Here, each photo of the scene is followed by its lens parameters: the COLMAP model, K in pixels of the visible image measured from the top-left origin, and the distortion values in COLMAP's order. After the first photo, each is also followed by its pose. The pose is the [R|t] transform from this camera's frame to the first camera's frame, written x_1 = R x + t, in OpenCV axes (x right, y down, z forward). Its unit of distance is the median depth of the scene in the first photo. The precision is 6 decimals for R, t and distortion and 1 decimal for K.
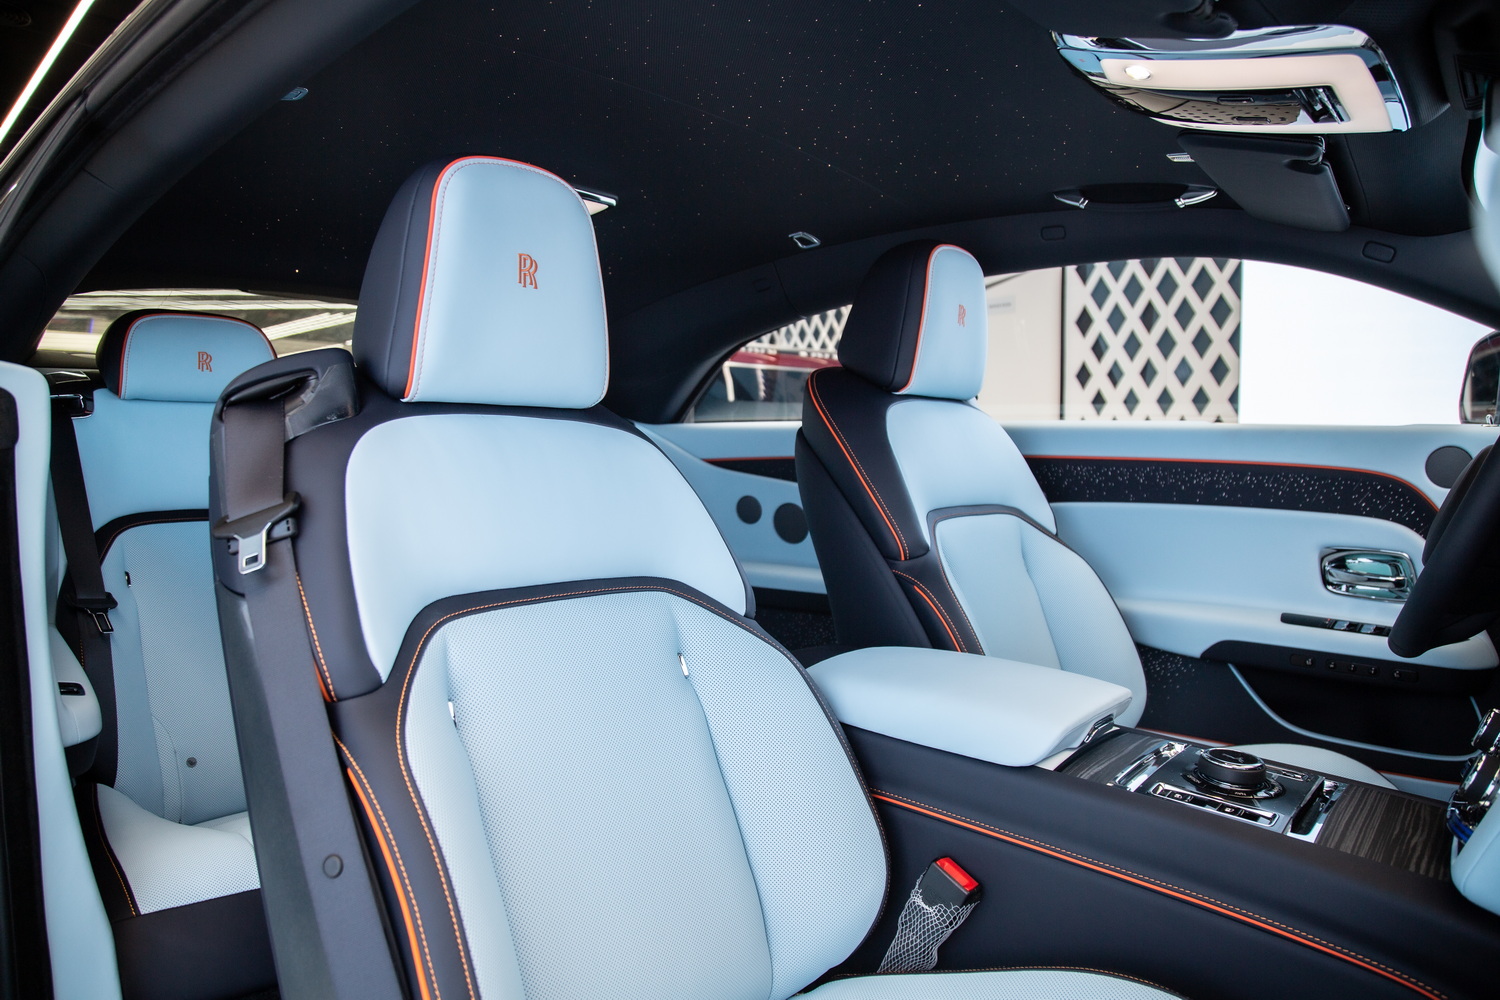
lens RADIAL K [[1009.2, 0, 736.4], [0, 1009.2, 493.9], [0, 0, 1]] dist [-0.089622, 0.021530]
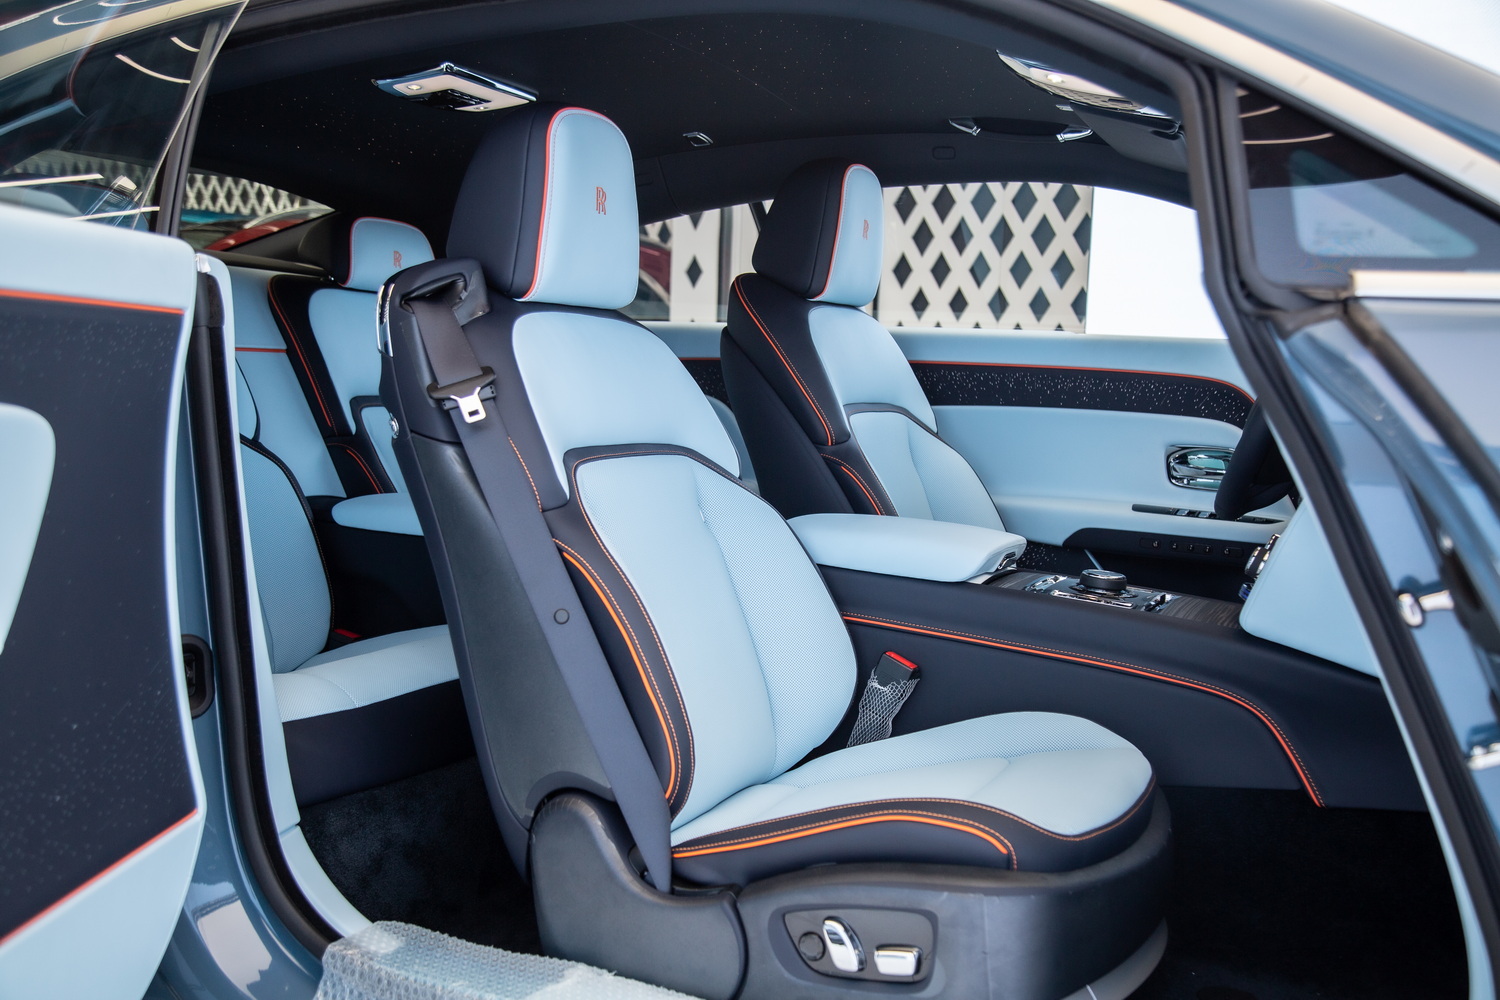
lens RADIAL K [[1532.7, 0, 708.2], [0, 1532.7, 486.9], [0, 0, 1]] dist [0.021194, 0.000000]
pose [[0.970699, 0.004168, 0.240264, -0.356843], [-0.013604, 0.999199, 0.037632, 0.044073], [-0.239915, -0.039798, 0.969978, -0.618029]]
